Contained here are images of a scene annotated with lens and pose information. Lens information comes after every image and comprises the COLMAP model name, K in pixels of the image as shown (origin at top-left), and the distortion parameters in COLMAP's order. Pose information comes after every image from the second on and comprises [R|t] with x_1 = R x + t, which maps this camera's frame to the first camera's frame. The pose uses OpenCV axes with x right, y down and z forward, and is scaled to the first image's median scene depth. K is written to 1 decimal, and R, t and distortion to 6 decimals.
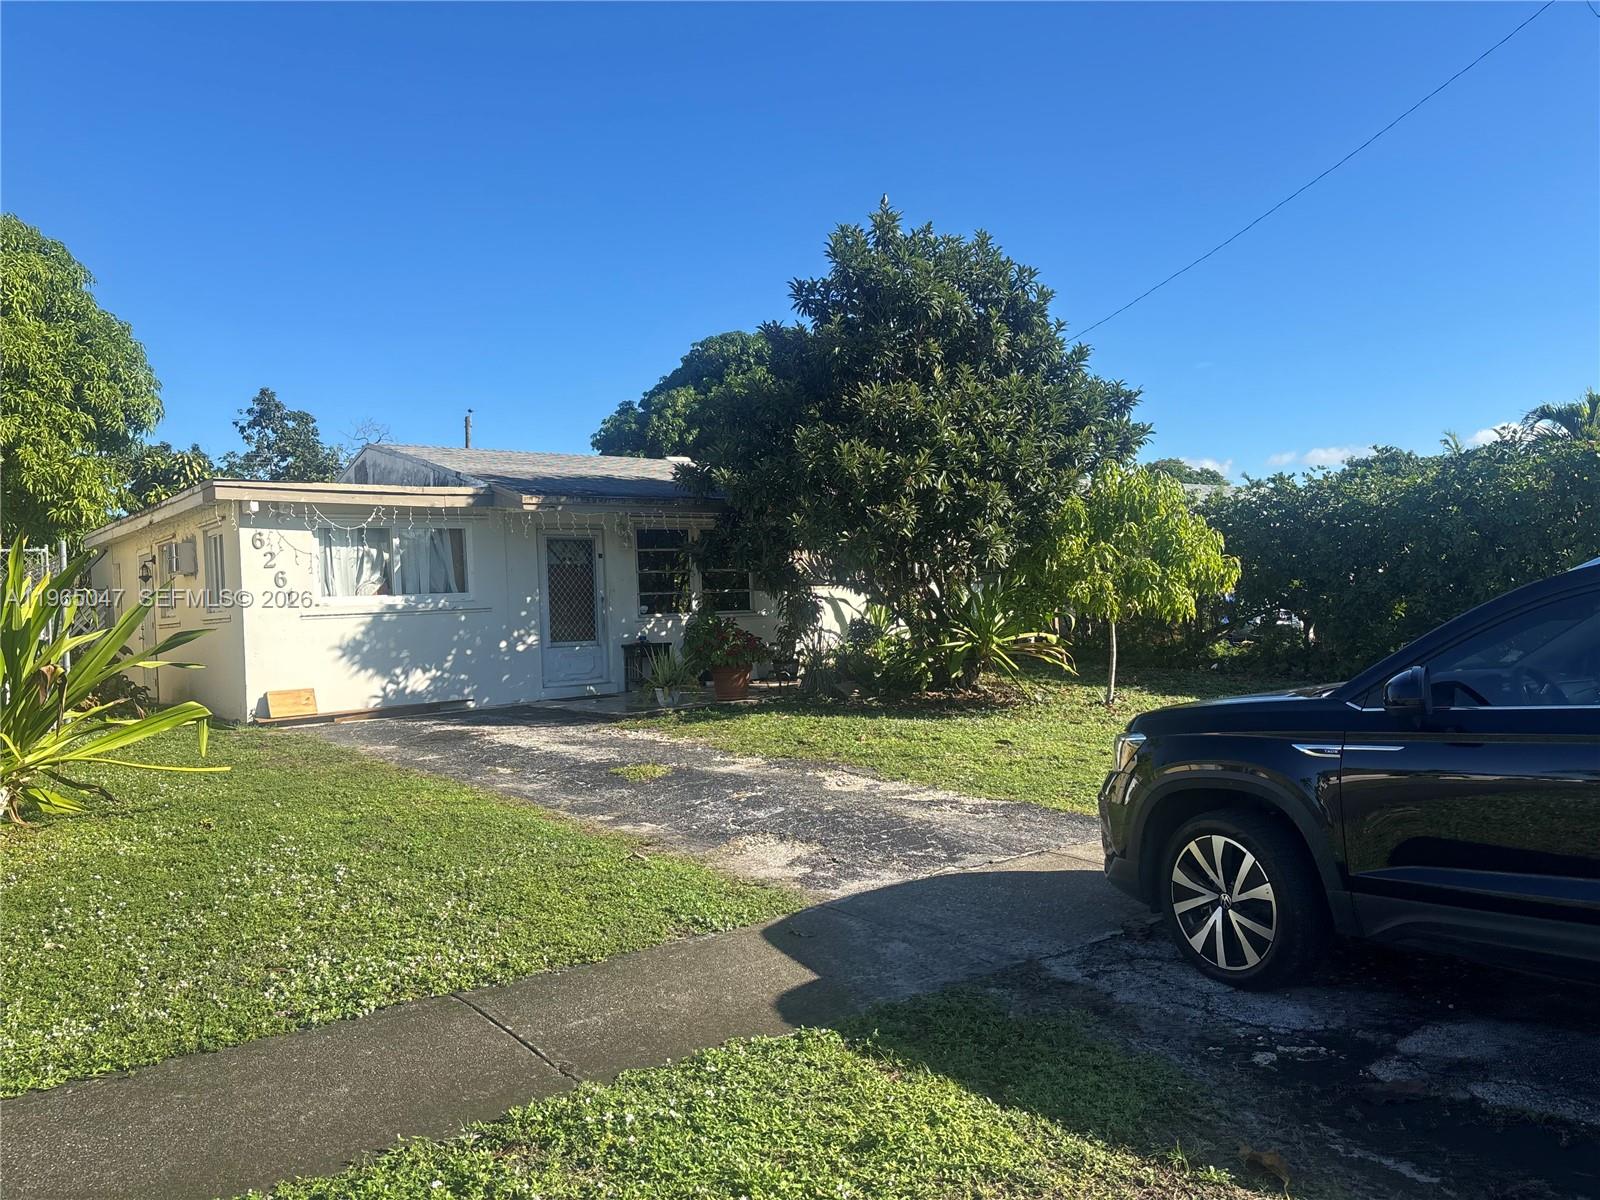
lens RADIAL K [[1235.2, 0, 813.7], [0, 1235.2, 611.1], [0, 0, 1]] dist [0.043160, -0.055854]
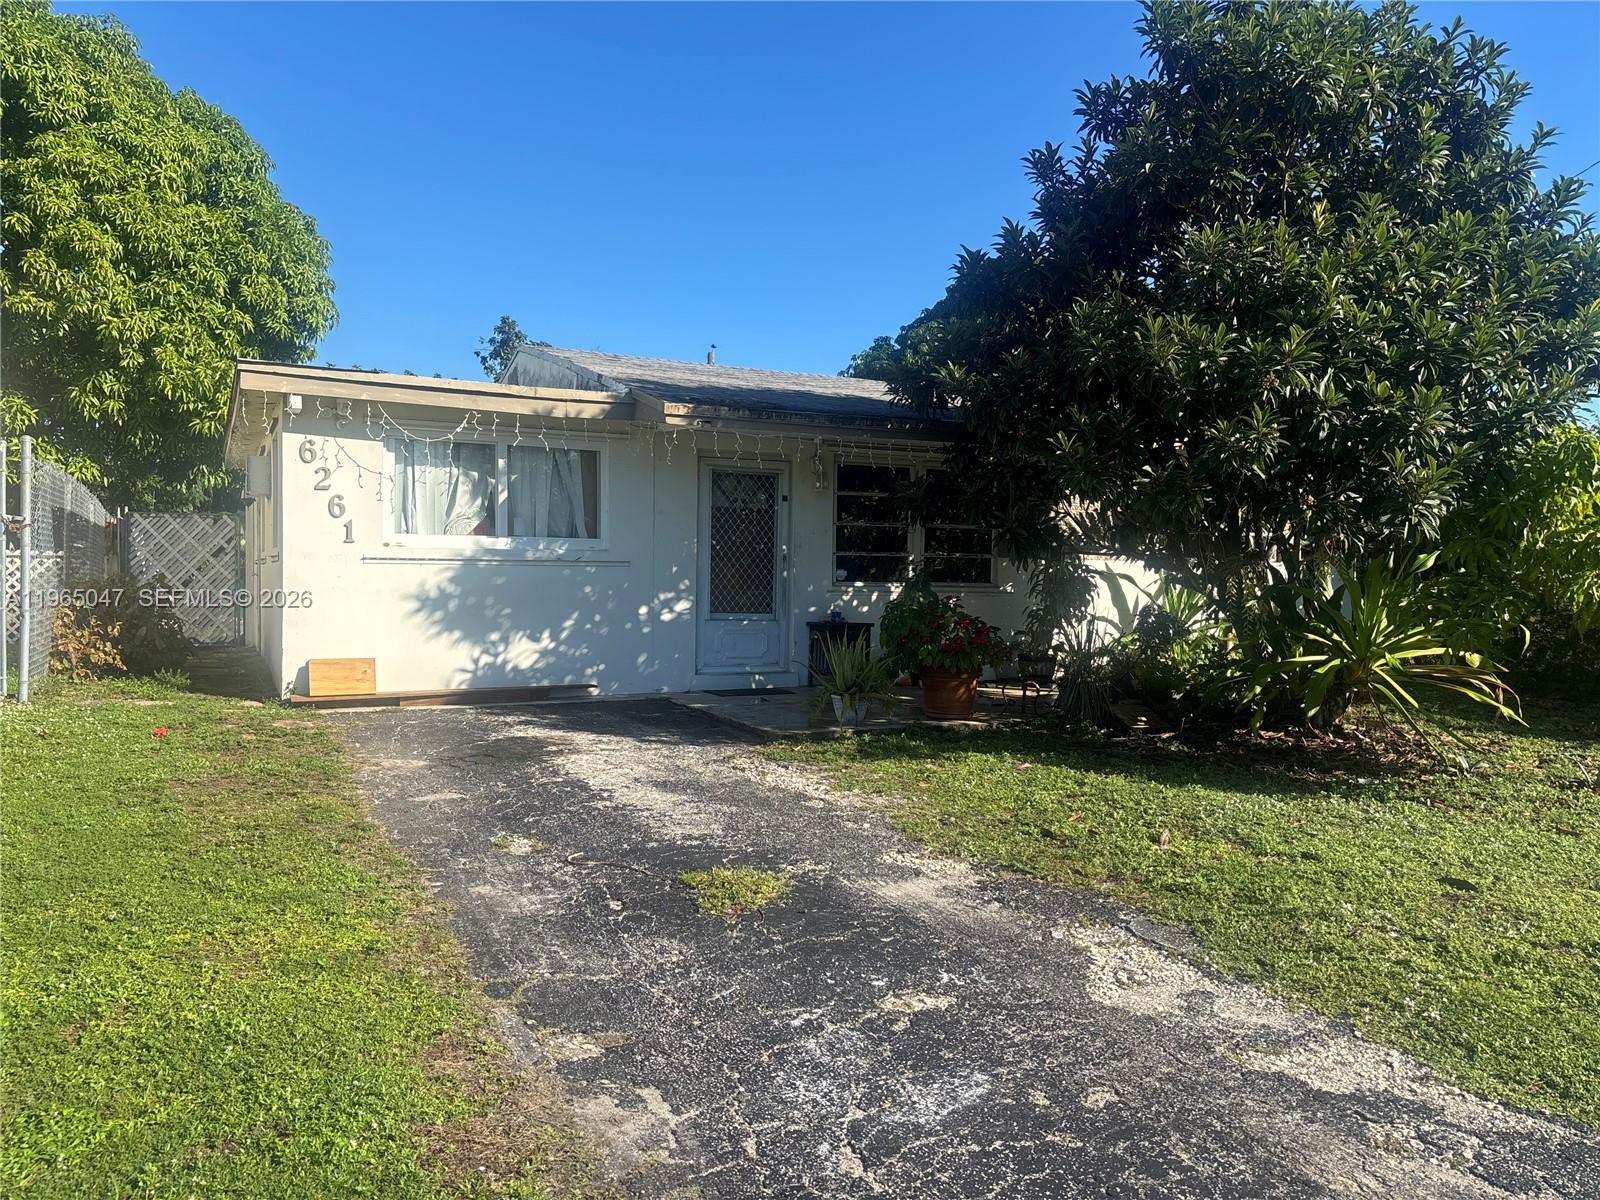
lens RADIAL K [[1235.2, 0, 798.3], [0, 1235.2, 594.6], [0, 0, 1]] dist [0.043160, -0.055854]
pose [[0.973439, 0.060764, -0.220734, -0.002137], [-0.056744, 0.998088, 0.024514, -0.006688], [0.221802, -0.011337, 0.975026, 0.331773]]
